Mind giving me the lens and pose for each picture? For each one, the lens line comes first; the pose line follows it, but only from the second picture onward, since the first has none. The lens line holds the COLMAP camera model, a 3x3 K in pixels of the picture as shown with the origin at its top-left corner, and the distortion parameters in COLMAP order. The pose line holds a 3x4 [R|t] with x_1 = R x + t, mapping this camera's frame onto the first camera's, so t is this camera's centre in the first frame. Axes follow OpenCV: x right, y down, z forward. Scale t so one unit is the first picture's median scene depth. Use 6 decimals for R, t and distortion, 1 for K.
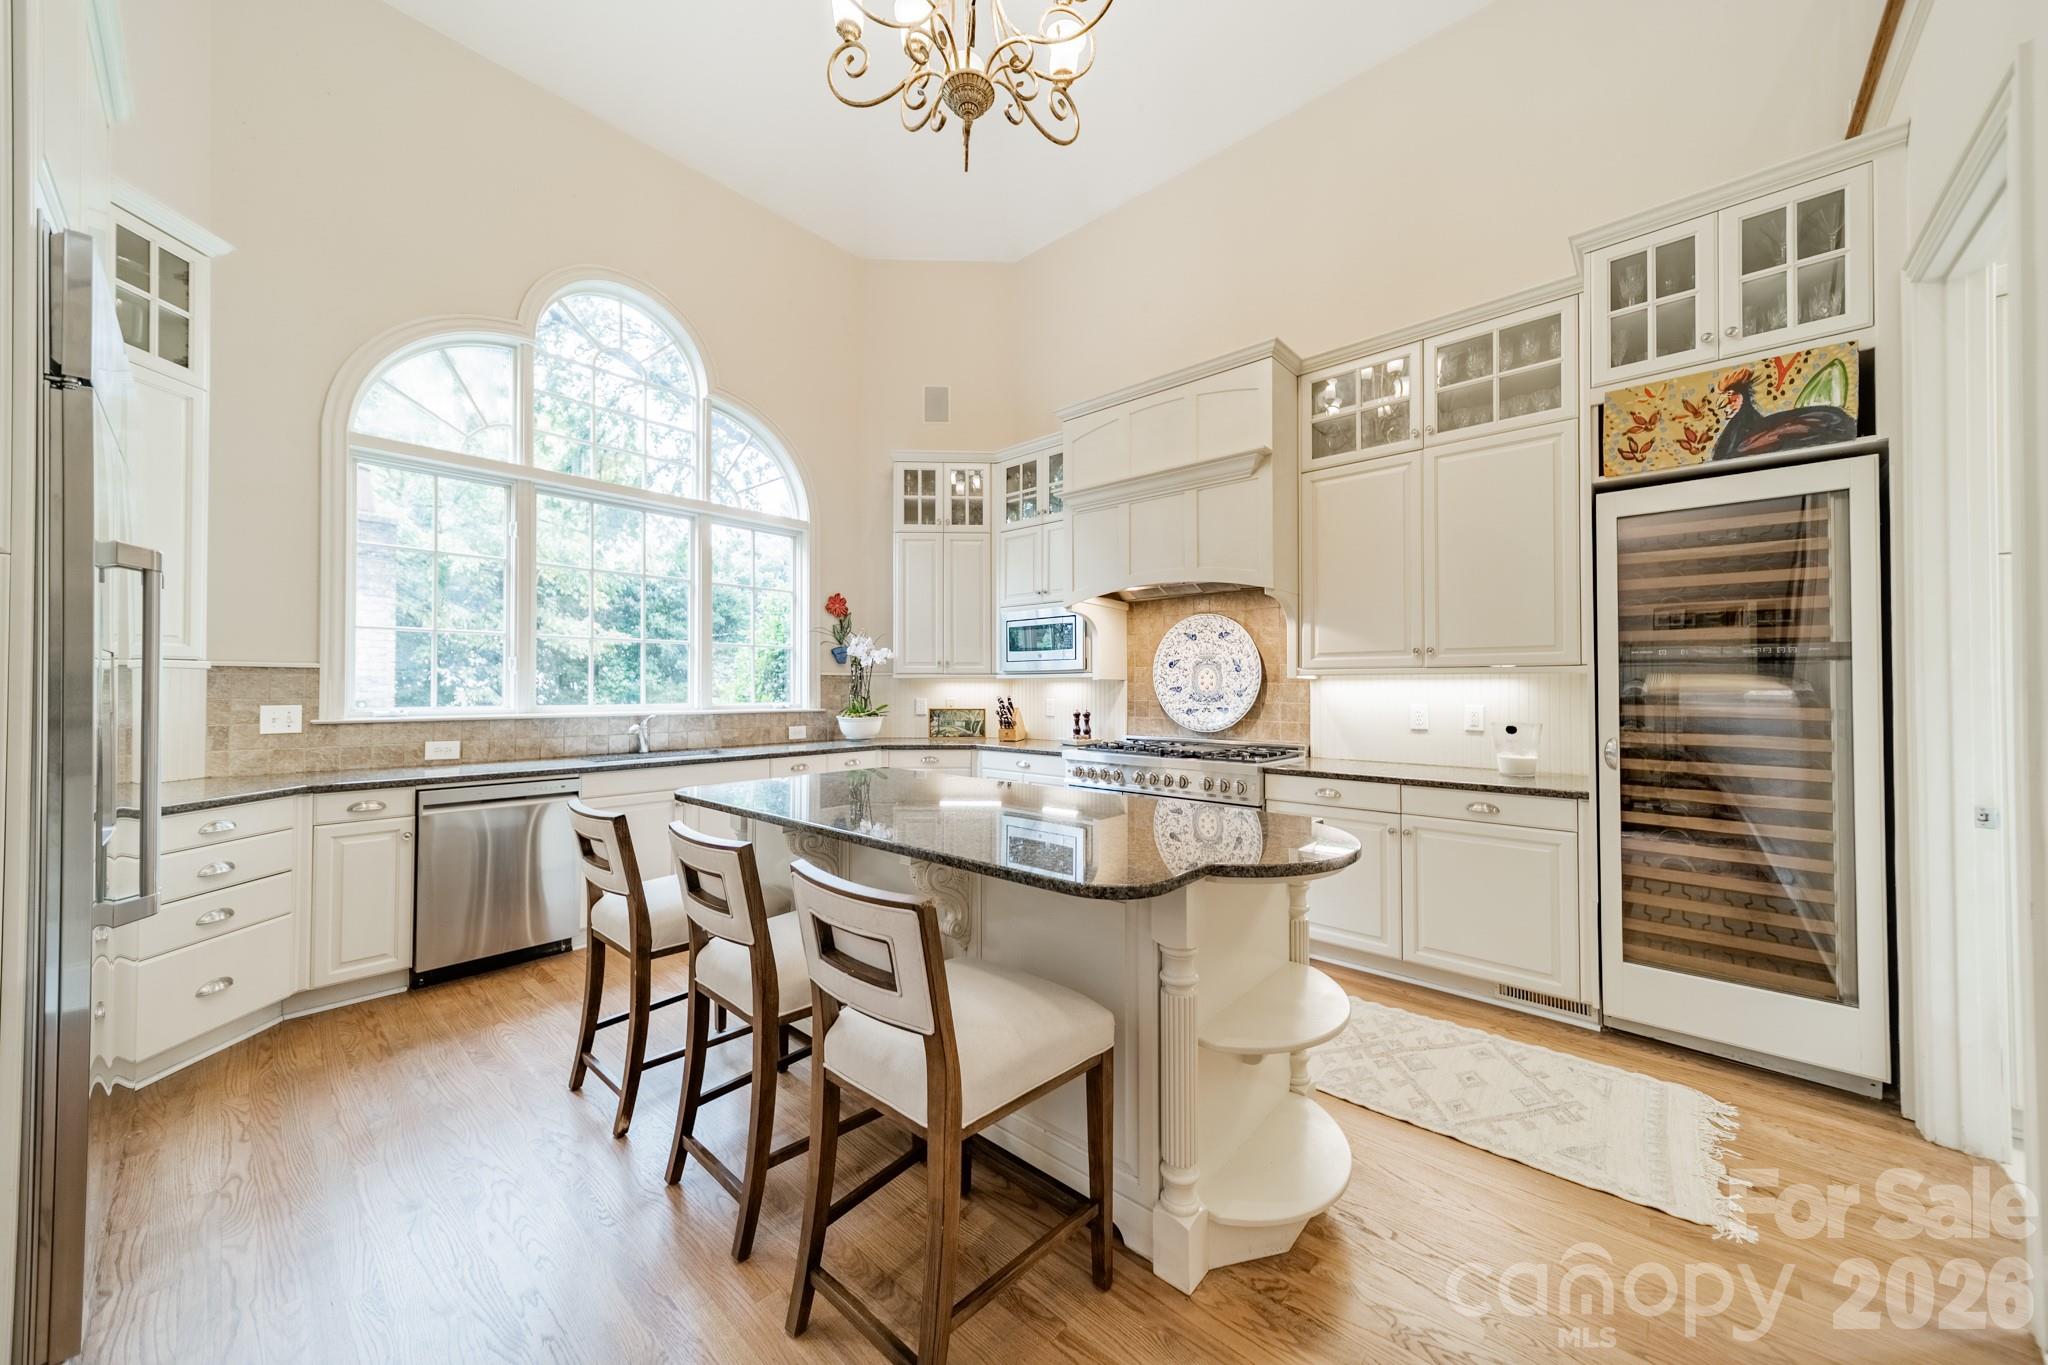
lens RADIAL K [[712.1, 0, 1021.4], [0, 712.1, 682.3], [0, 0, 1]] dist [0.007008, -0.000086]
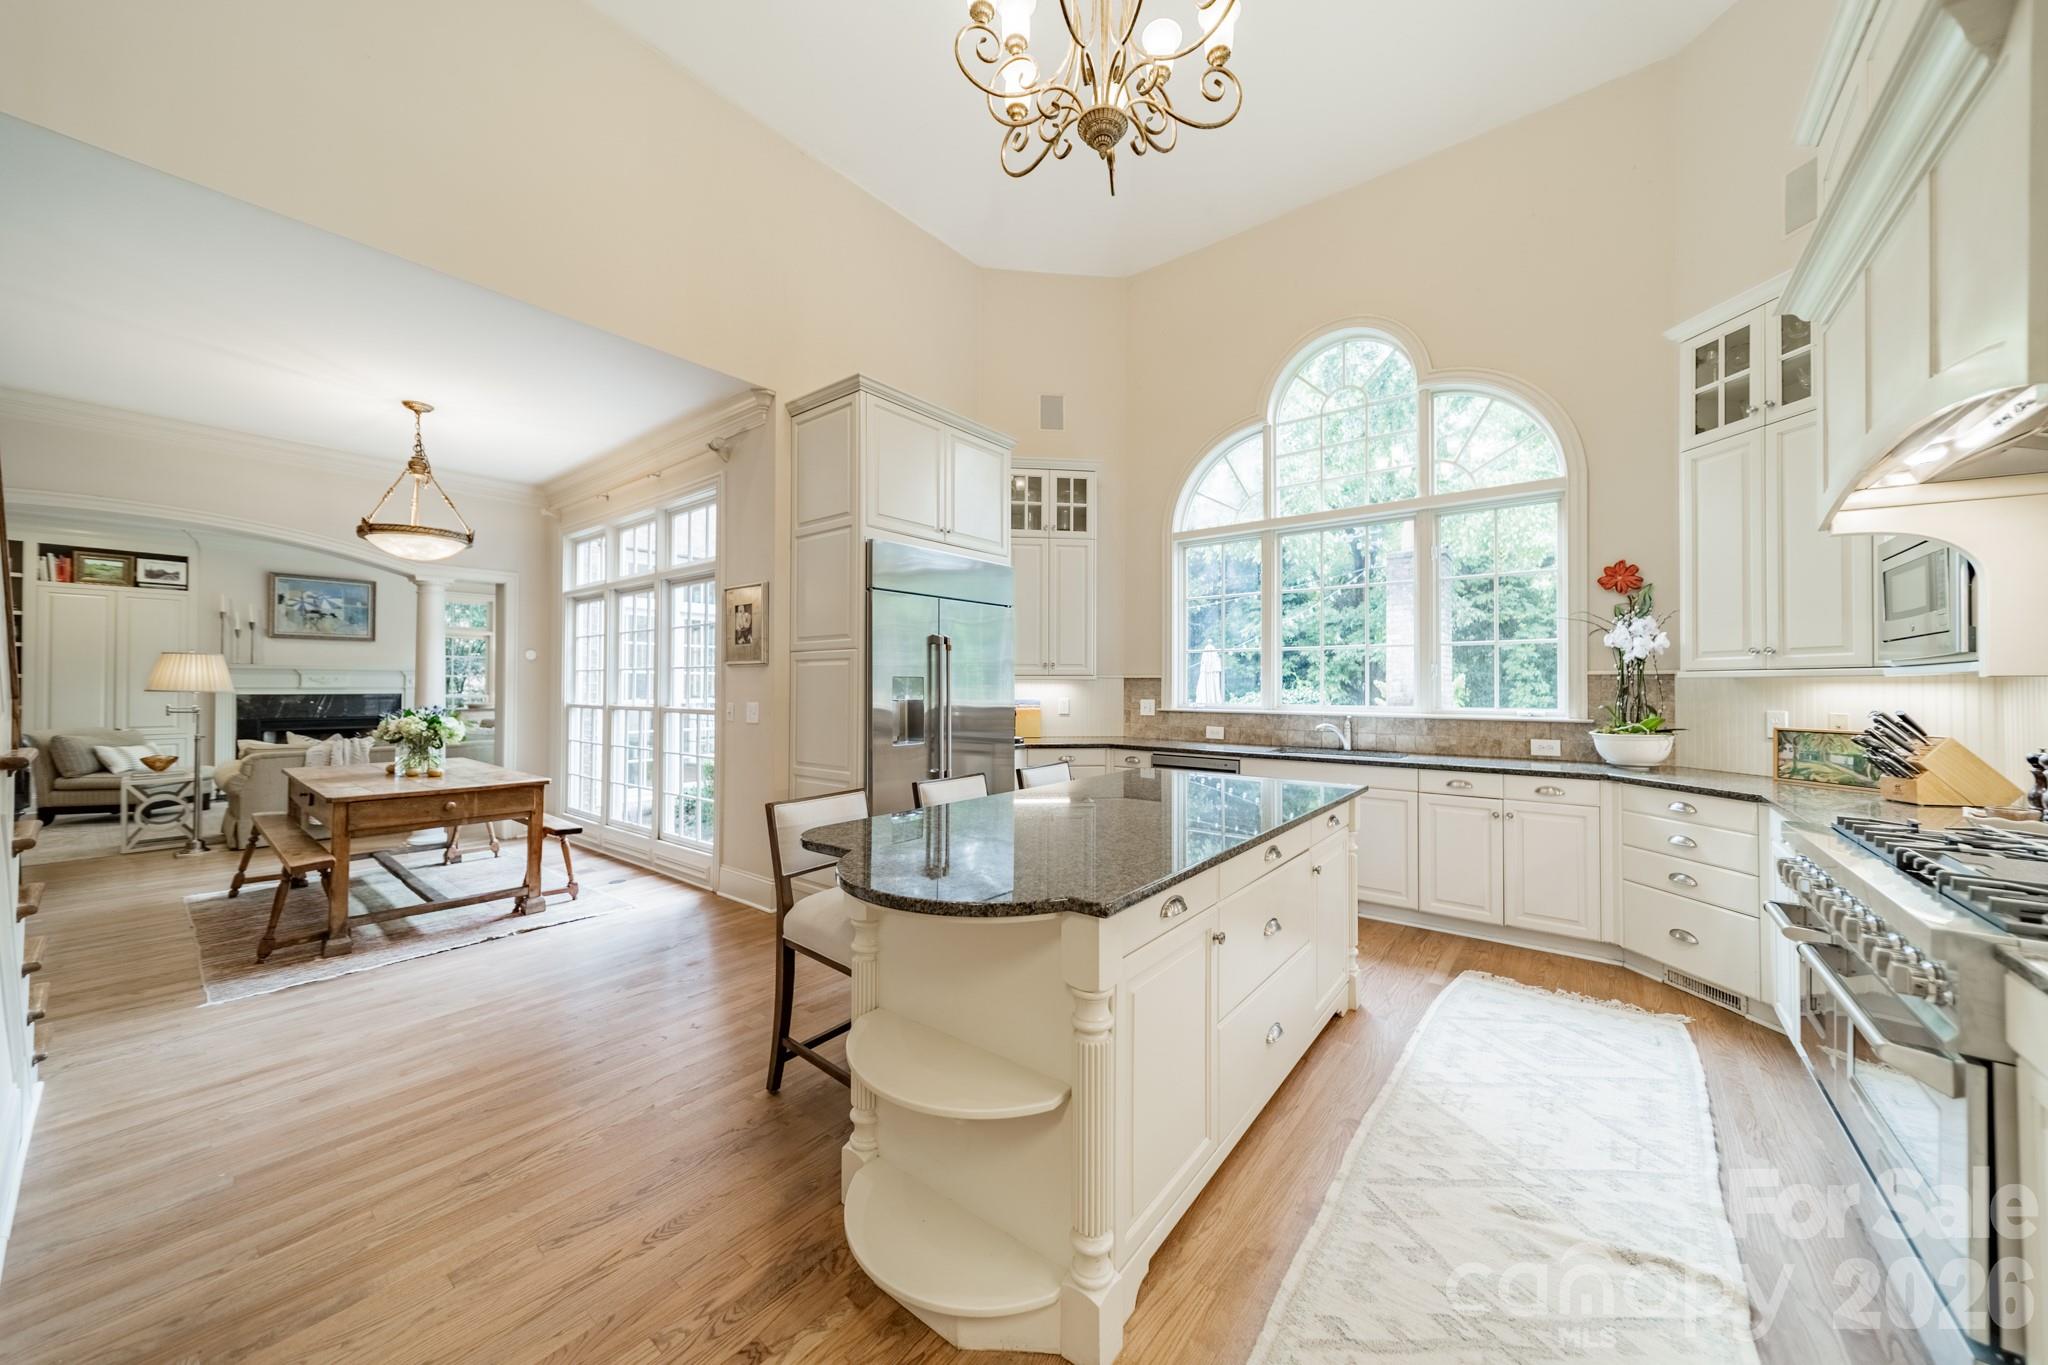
lens RADIAL K [[712.1, 0, 1021.4], [0, 712.1, 682.3], [0, 0, 1]] dist [0.007008, -0.000086]
pose [[0.074619, -0.004622, -0.997201, 0.451125], [0.007179, 0.999966, -0.004098, -0.003442], [0.997186, -0.006854, 0.074649, 0.367742]]
